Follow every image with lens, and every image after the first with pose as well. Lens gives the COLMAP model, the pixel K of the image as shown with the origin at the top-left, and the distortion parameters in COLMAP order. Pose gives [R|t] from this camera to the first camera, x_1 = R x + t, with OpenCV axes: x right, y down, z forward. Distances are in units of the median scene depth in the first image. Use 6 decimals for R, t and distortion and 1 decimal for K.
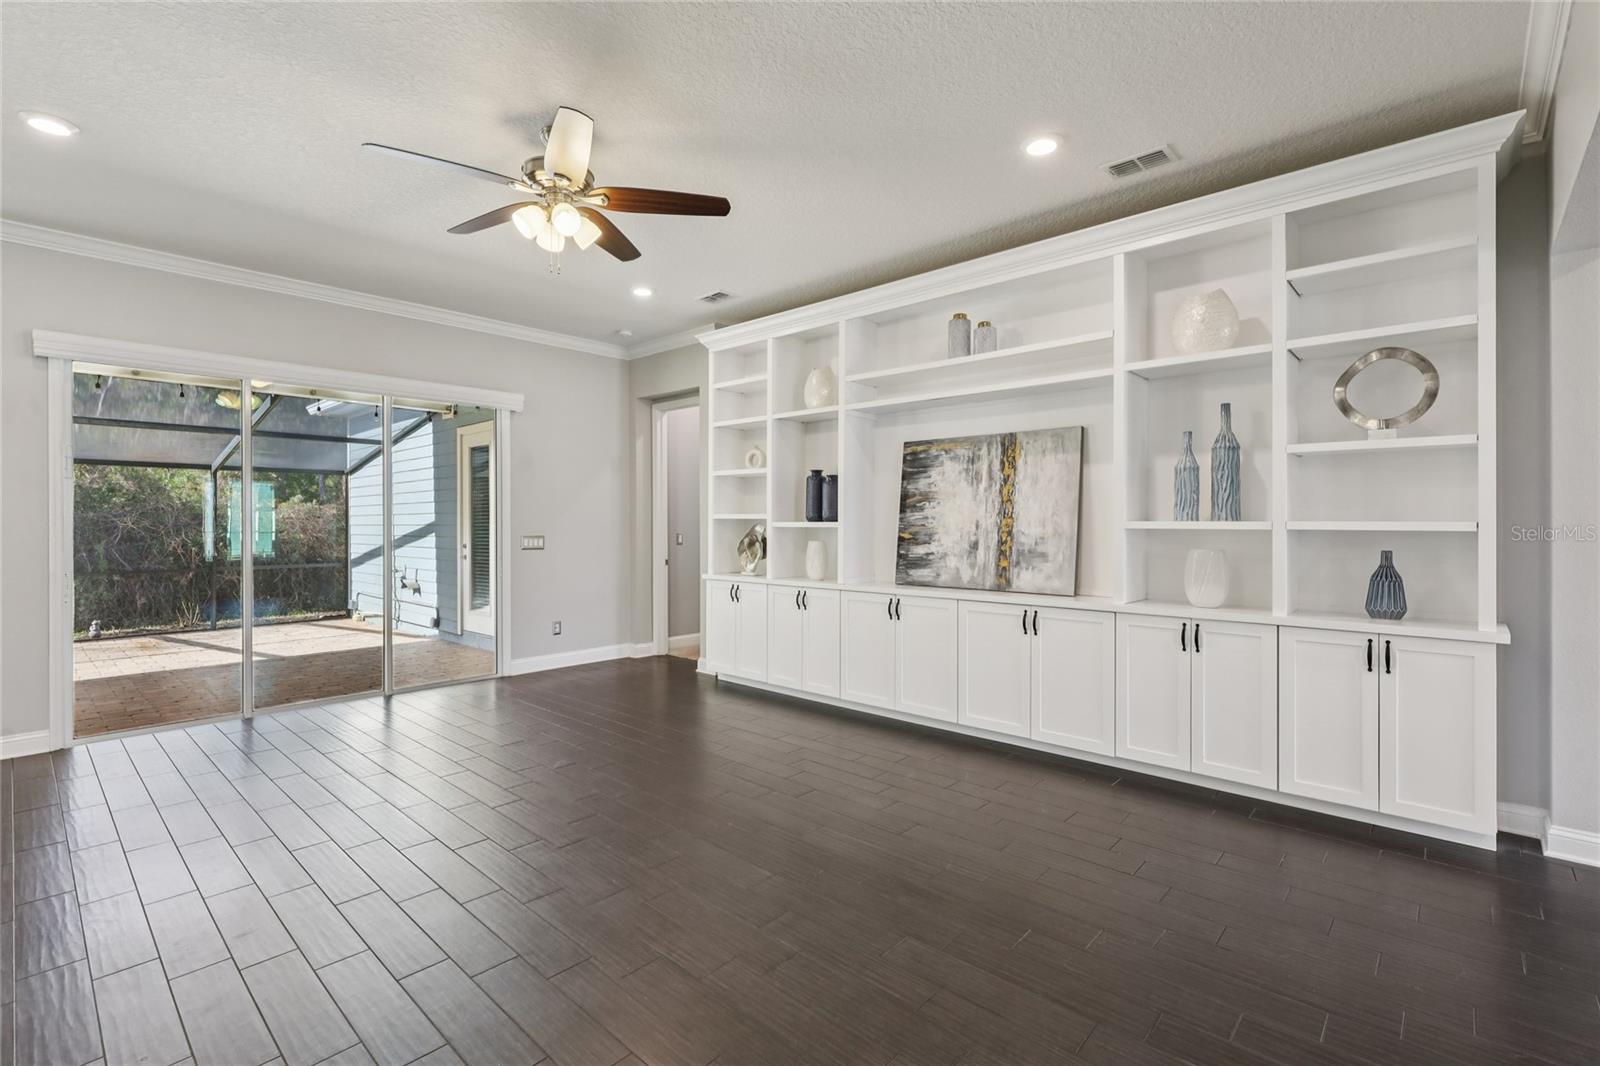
lens RADIAL K [[725.7, 0, 792.0], [0, 725.7, 526.2], [0, 0, 1]] dist [0.003394, -0.001652]
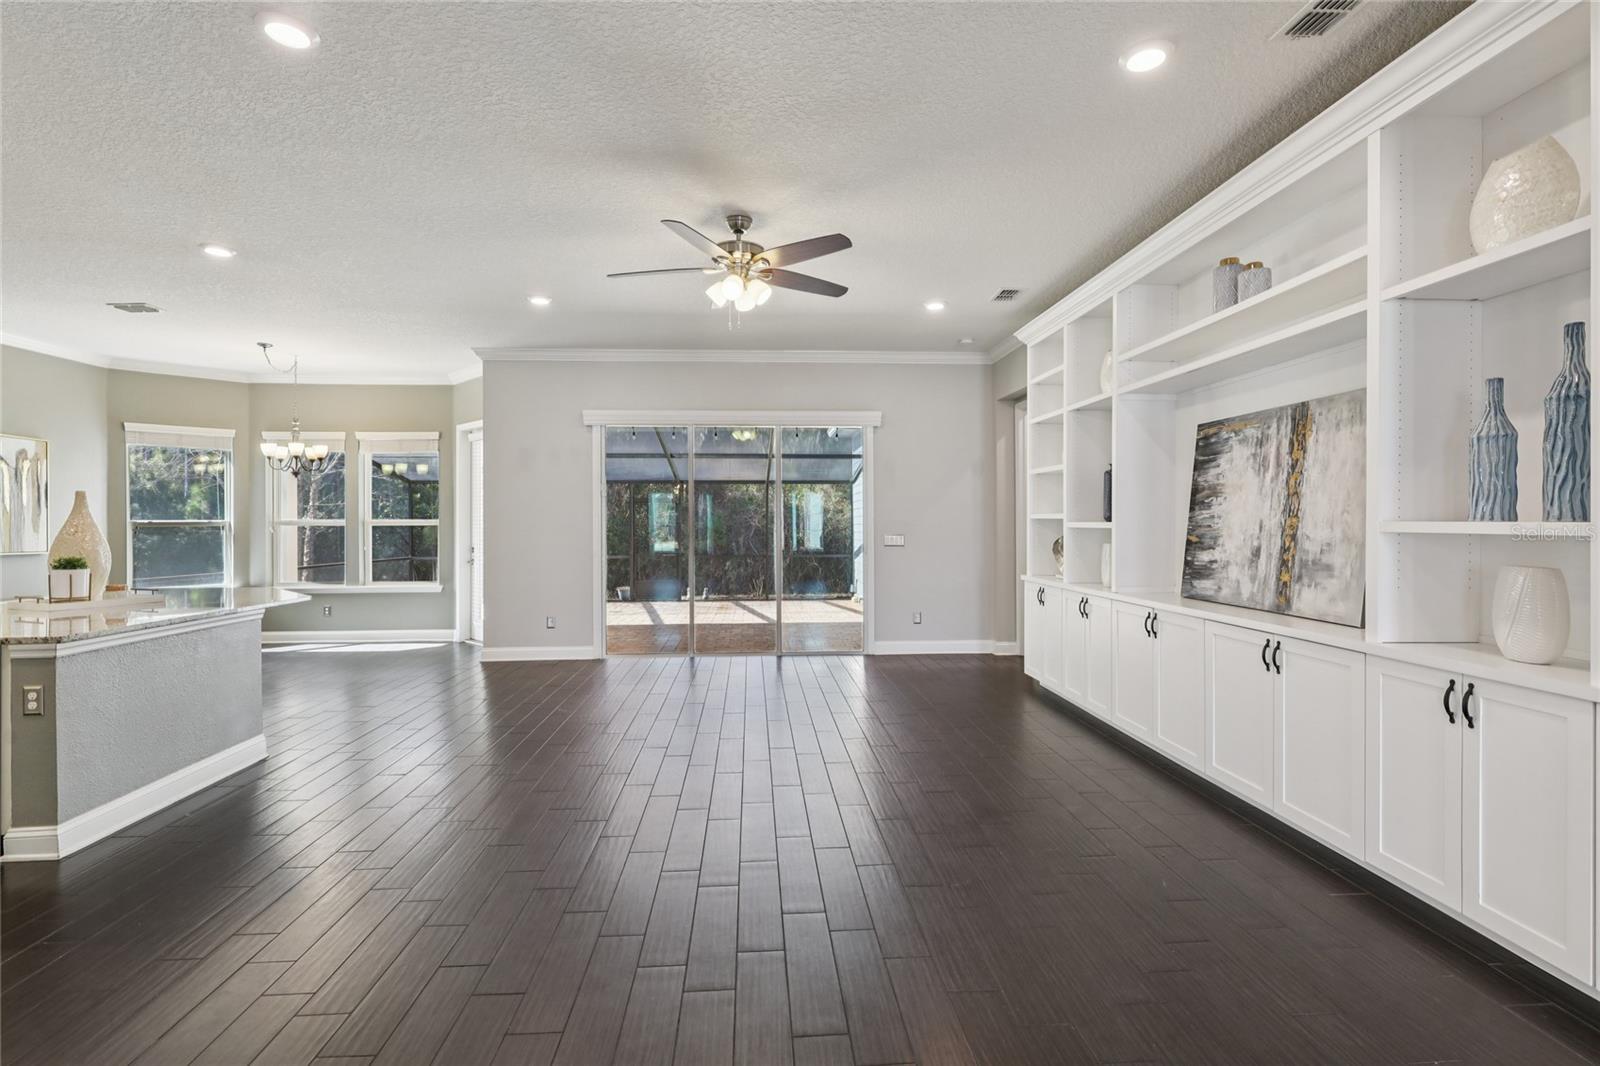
lens RADIAL K [[725.7, 0, 785.6], [0, 725.7, 529.8], [0, 0, 1]] dist [0.003394, -0.001652]
pose [[0.716122, 0.006320, -0.697946, 0.418657], [-0.001643, 0.999972, 0.007368, -0.002419], [0.697973, -0.004130, 0.716112, 0.092084]]
